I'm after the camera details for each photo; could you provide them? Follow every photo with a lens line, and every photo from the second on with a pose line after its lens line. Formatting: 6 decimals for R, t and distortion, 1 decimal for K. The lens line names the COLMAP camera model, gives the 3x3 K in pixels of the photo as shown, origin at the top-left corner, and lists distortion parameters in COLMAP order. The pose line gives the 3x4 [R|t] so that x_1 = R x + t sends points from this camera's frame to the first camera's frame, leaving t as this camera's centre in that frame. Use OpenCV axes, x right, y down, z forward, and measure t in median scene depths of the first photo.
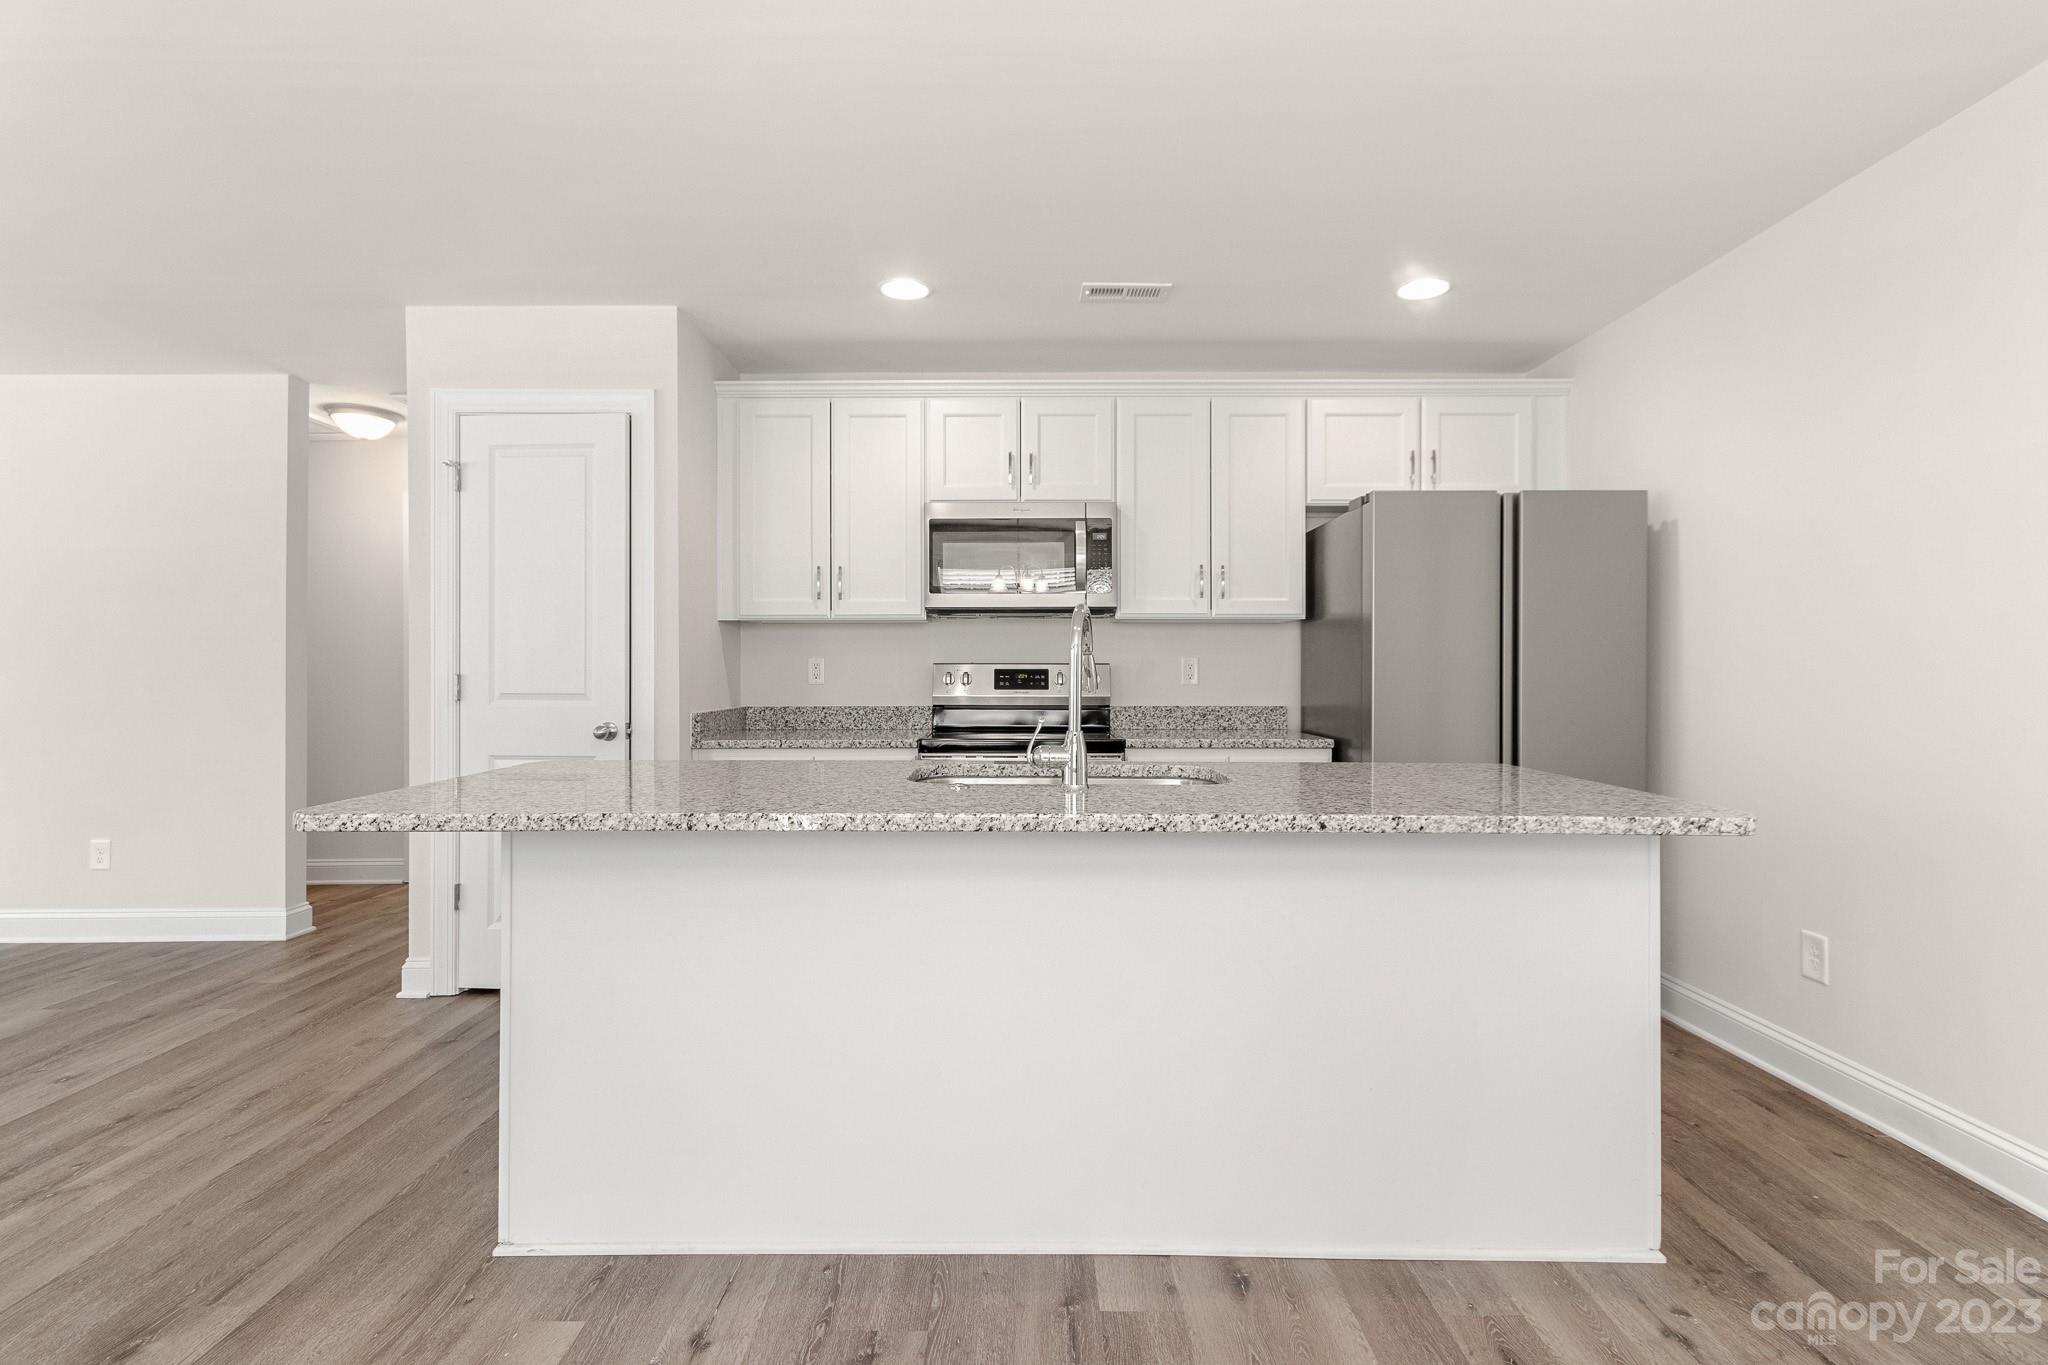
lens RADIAL K [[963.1, 0, 1015.0], [0, 963.1, 665.3], [0, 0, 1]] dist [0.018458, -0.002400]
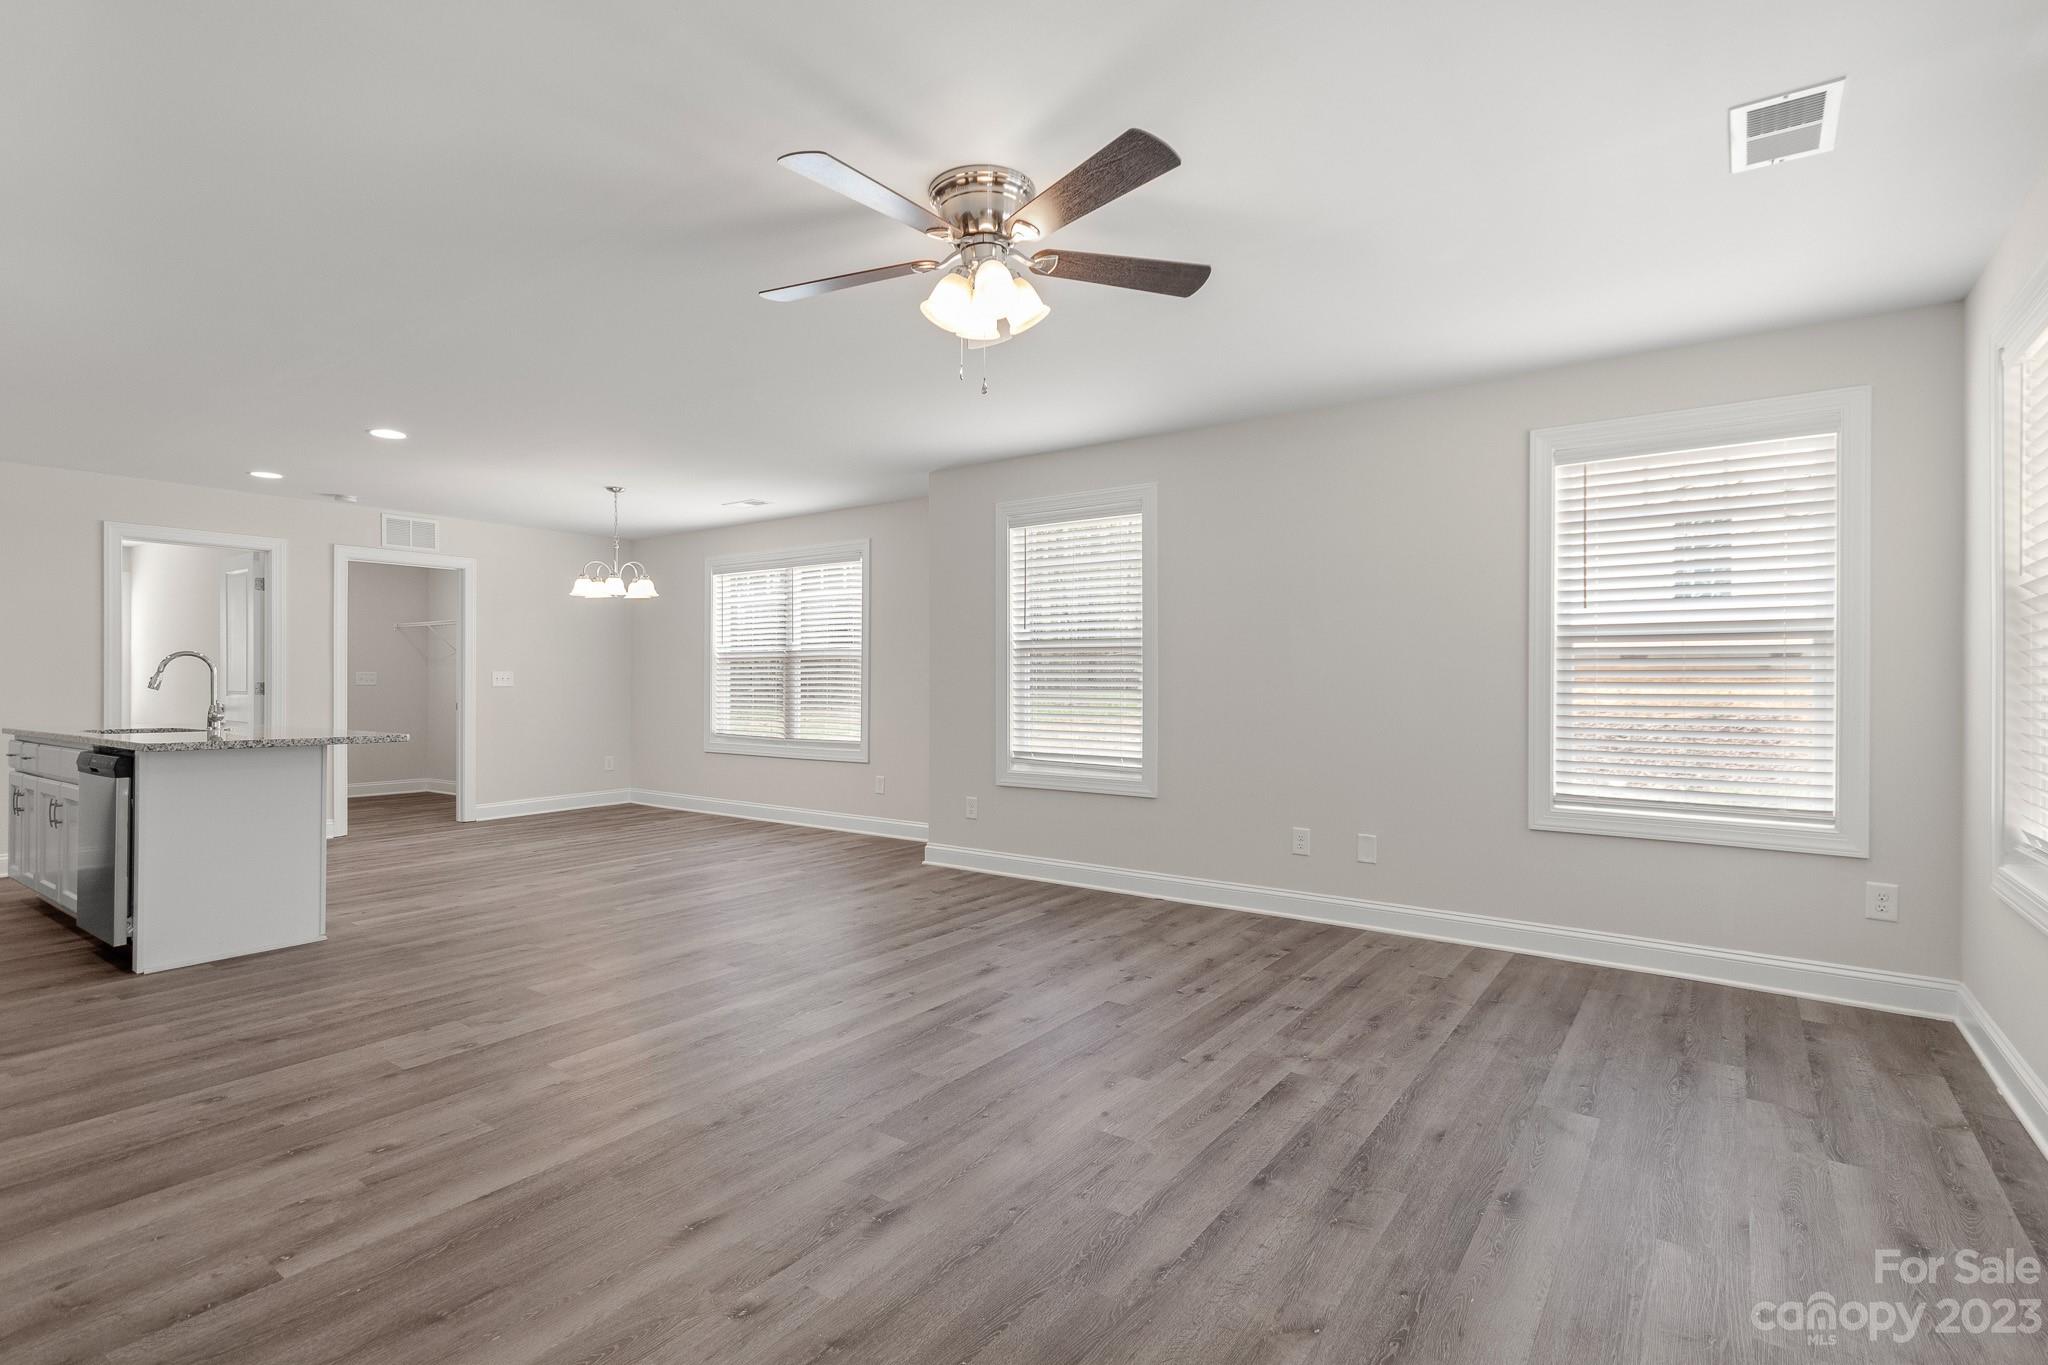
lens RADIAL K [[963.1, 0, 996.4], [0, 963.1, 685.4], [0, 0, 1]] dist [0.018458, -0.002400]
pose [[-0.806048, -0.005624, 0.591823, -1.890708], [-0.005427, 0.999983, 0.002112, 0.003757], [-0.591825, -0.001509, -0.806065, 1.153020]]
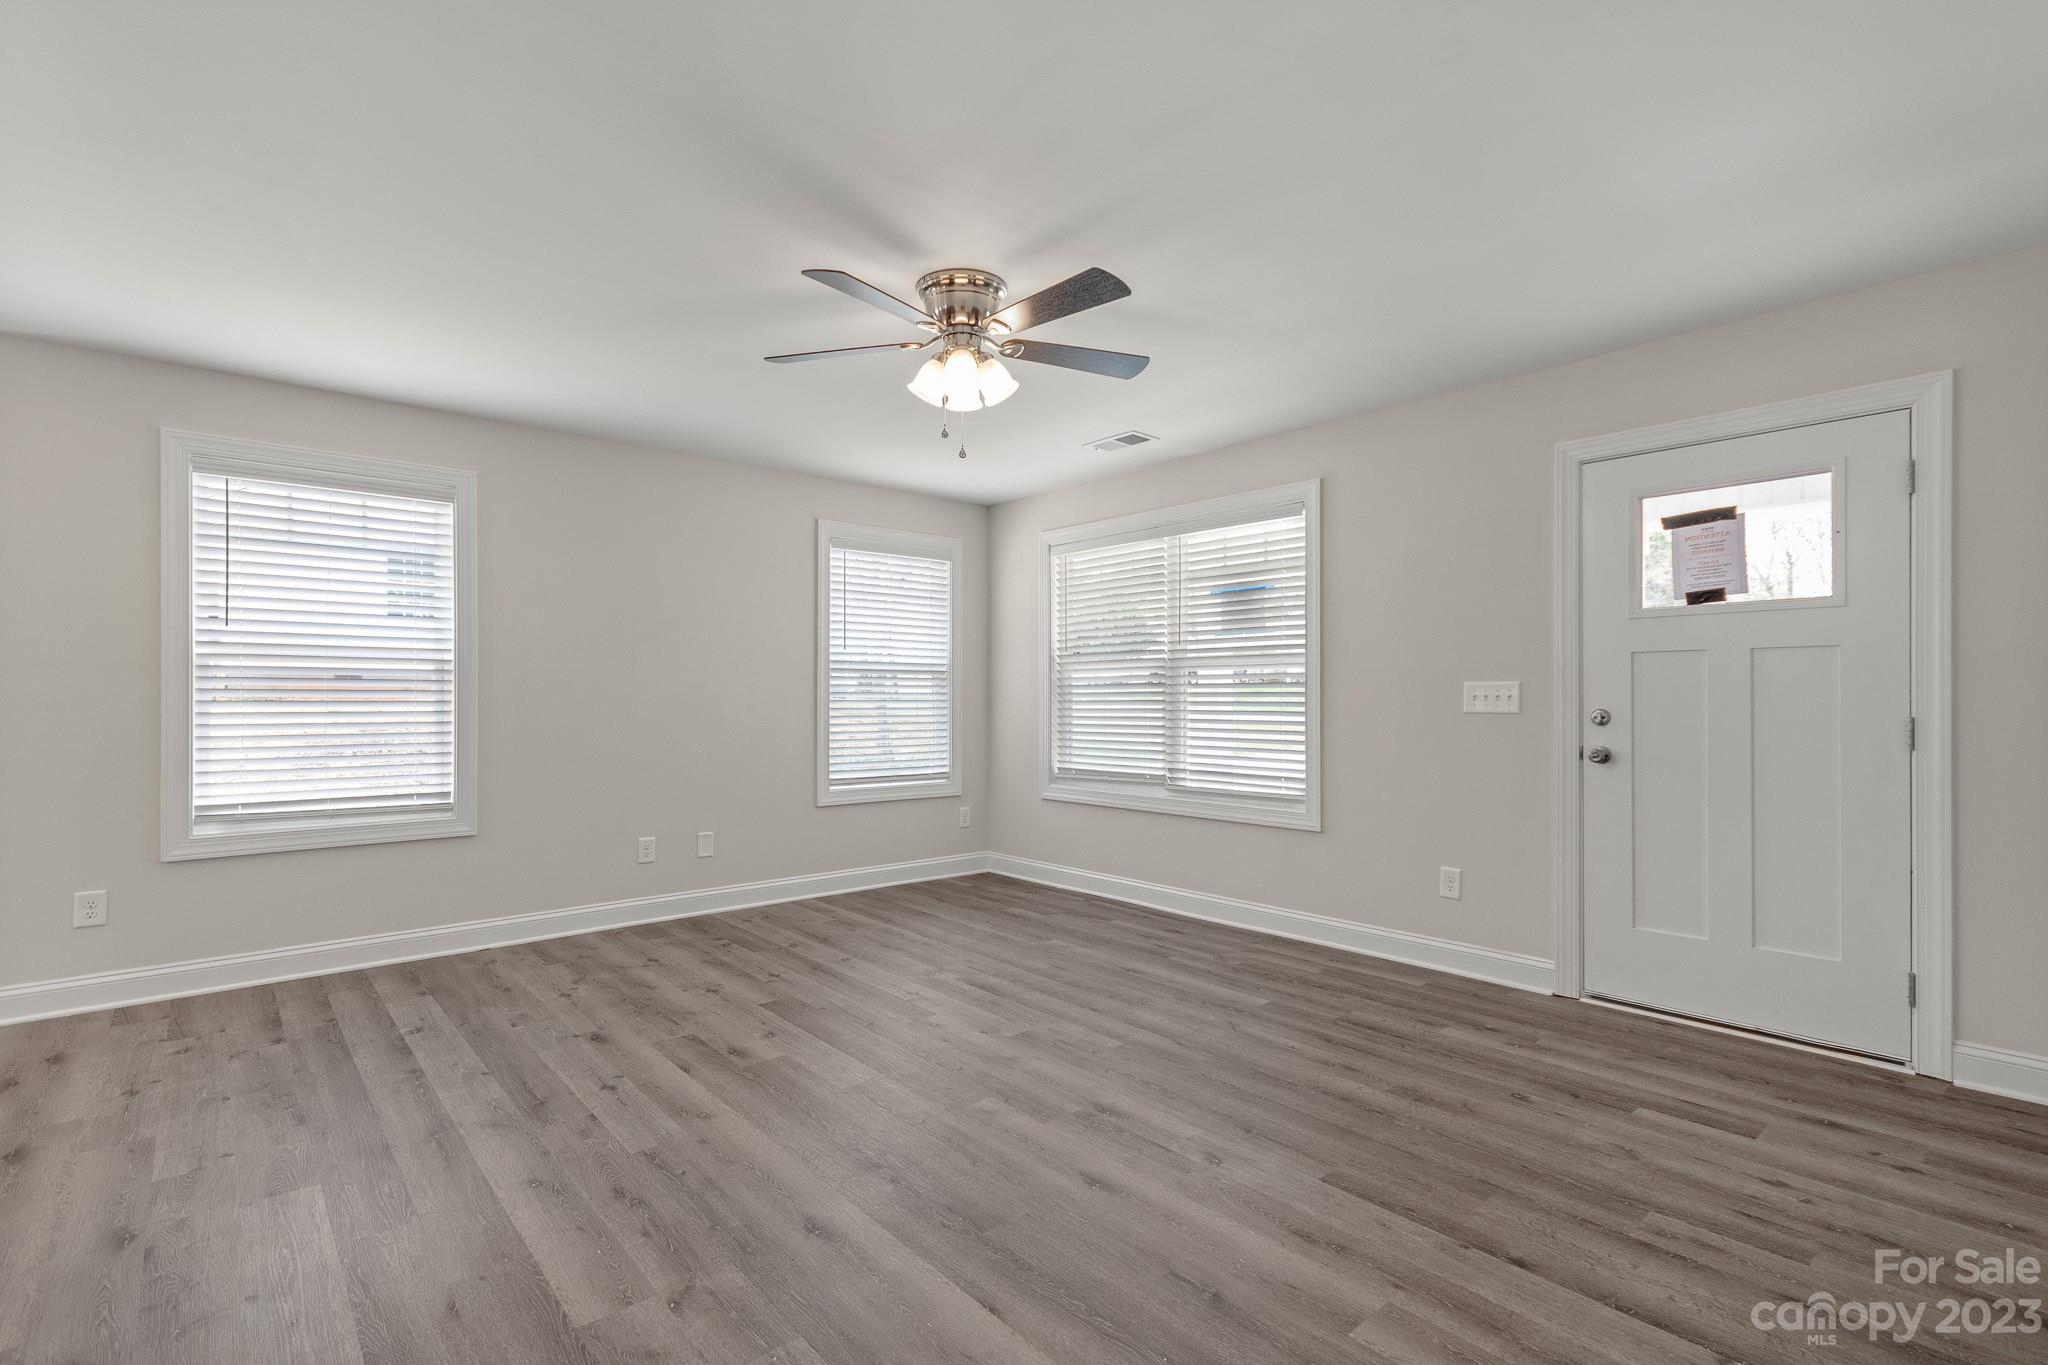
lens RADIAL K [[963.1, 0, 1014.5], [0, 963.1, 687.2], [0, 0, 1]] dist [0.018458, -0.002400]
pose [[-0.749373, -0.010311, -0.662067, -0.820243], [0.003422, 0.999805, -0.019444, 0.010956], [0.662139, -0.016836, -0.749192, 1.257600]]
